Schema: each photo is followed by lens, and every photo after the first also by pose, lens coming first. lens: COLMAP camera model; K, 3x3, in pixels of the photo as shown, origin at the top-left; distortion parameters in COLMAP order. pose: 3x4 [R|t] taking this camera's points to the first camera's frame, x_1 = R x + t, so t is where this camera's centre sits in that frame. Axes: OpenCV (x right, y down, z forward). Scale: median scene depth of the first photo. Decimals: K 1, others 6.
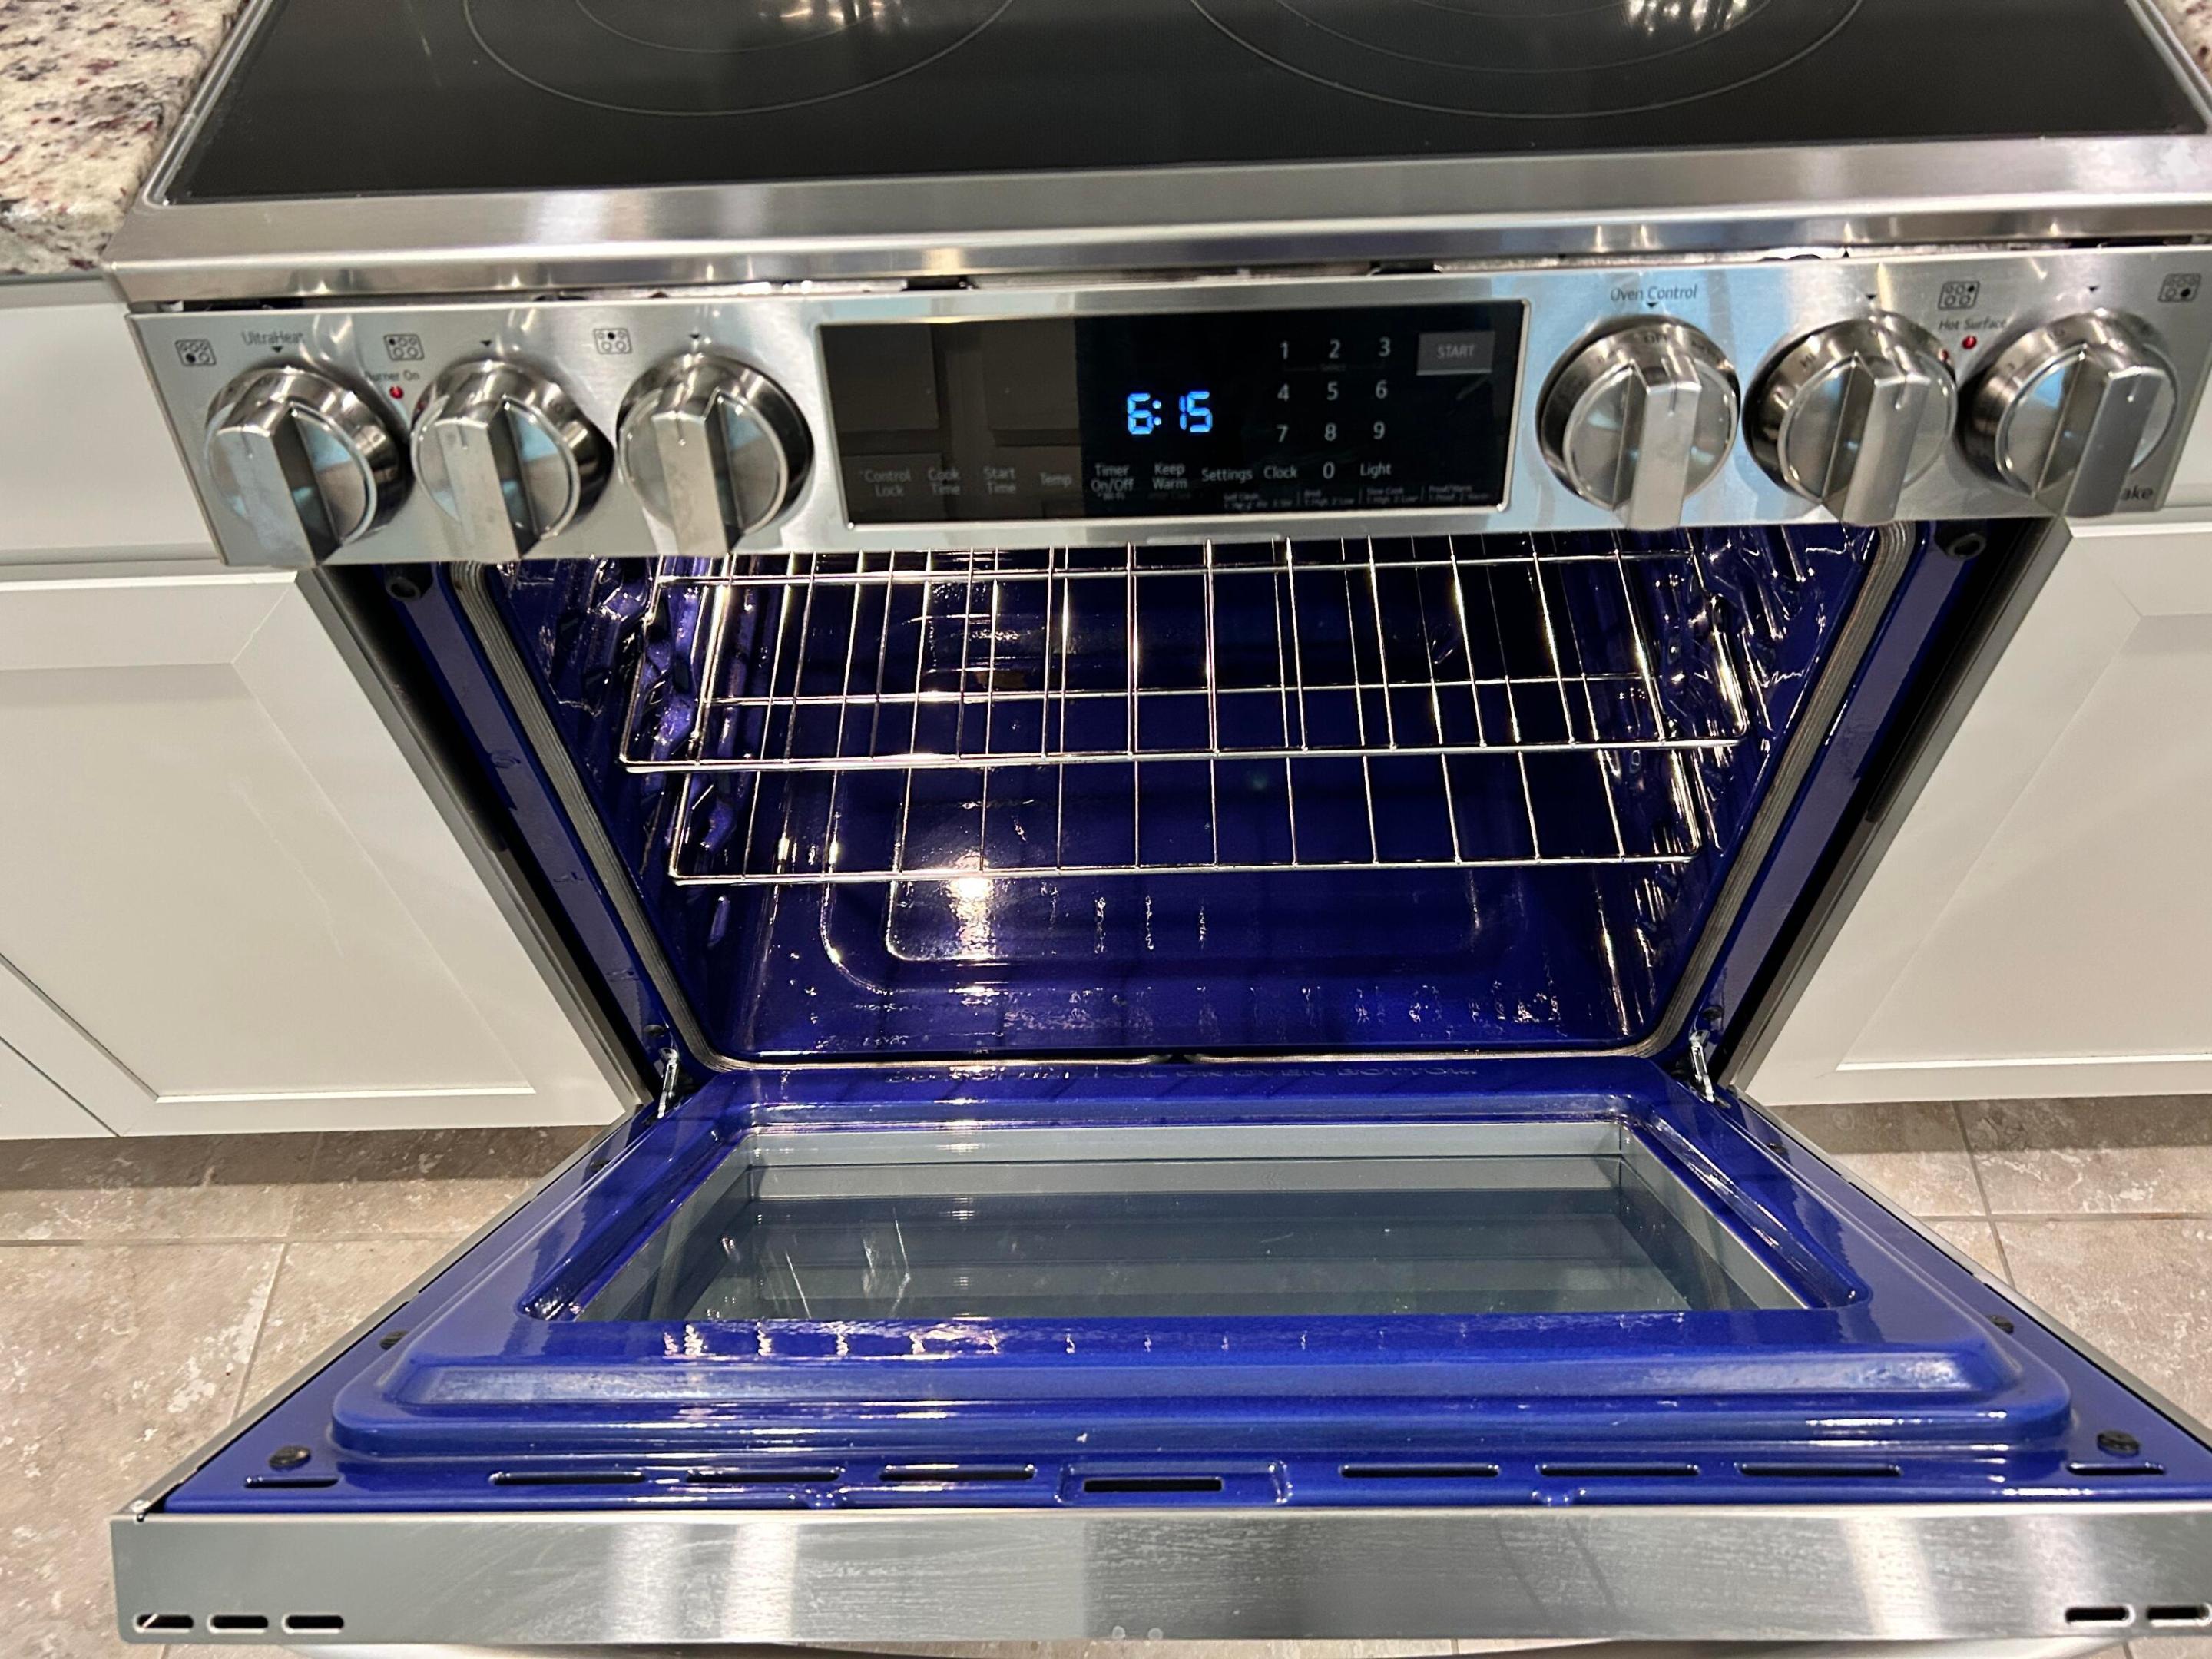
lens RADIAL K [[1669.3, 0, 1092.6], [0, 1669.3, 845.1], [0, 0, 1]] dist [0.056075, -0.062870]
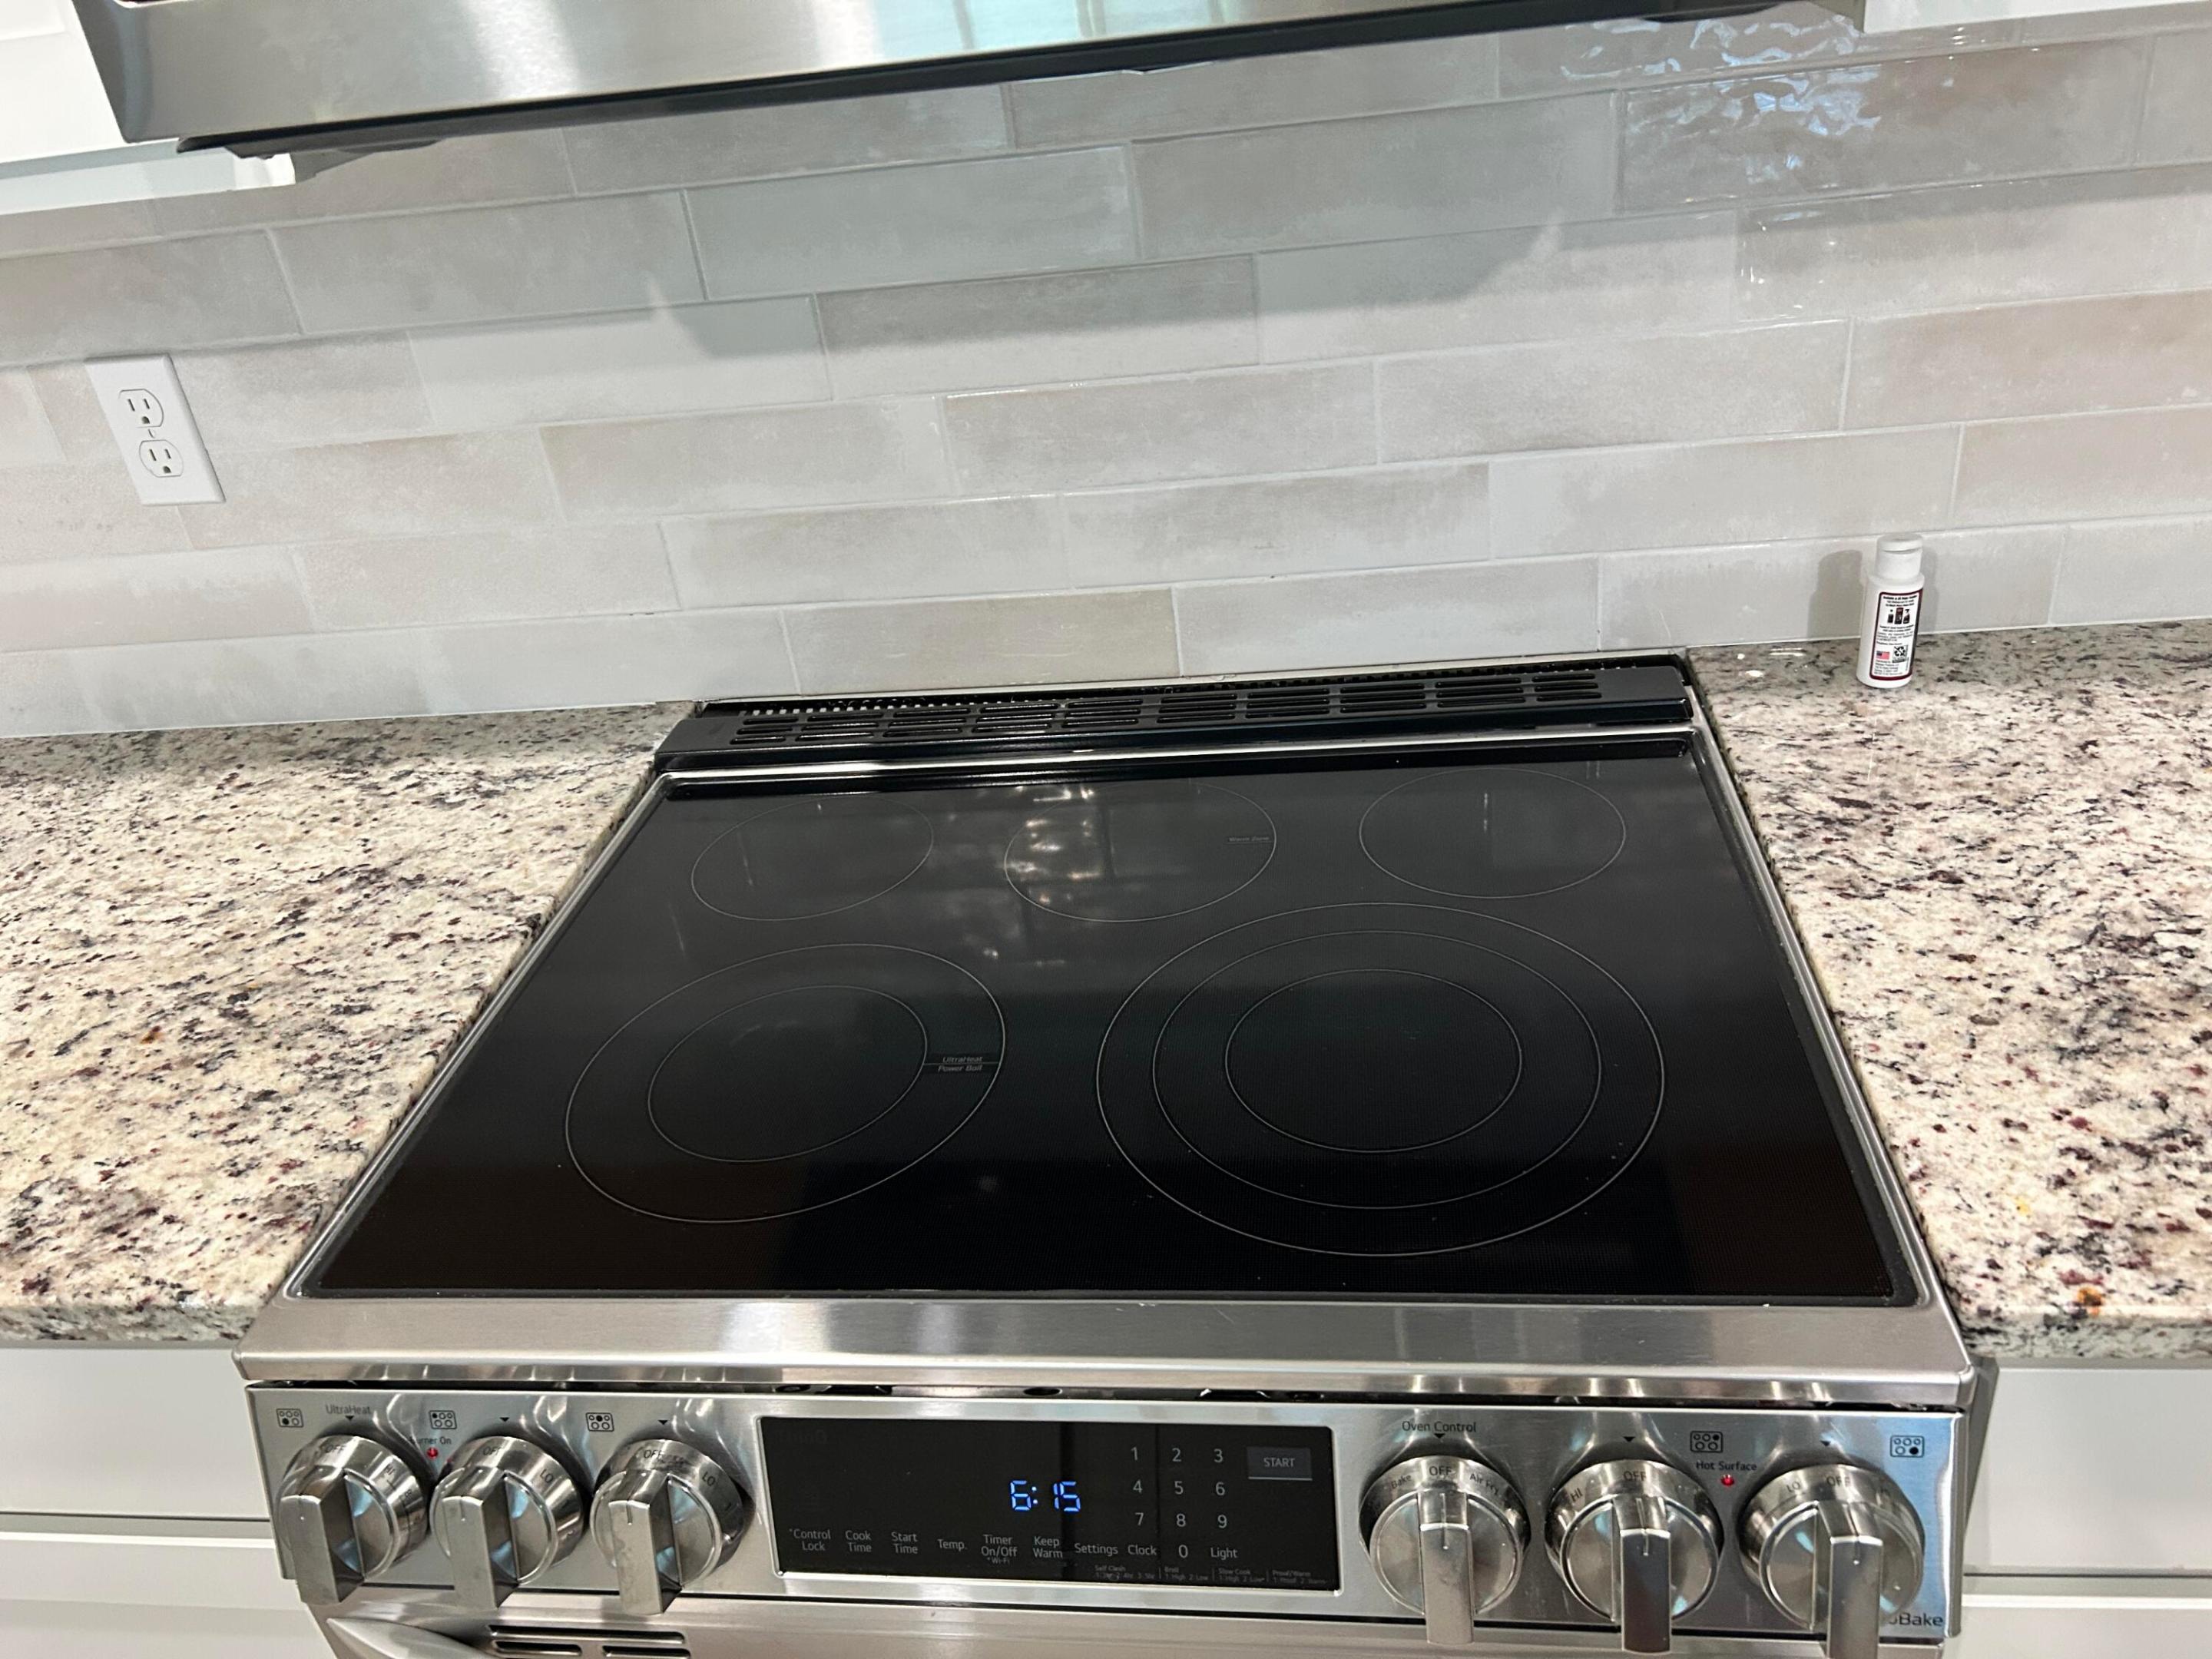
lens RADIAL K [[1669.3, 0, 1106.2], [0, 1669.3, 832.8], [0, 0, 1]] dist [0.056075, -0.062870]
pose [[0.991821, 0.002203, -0.127620, 0.235325], [-0.053867, 0.913671, -0.402869, -0.205932], [0.115716, 0.406449, 0.906316, -0.257374]]
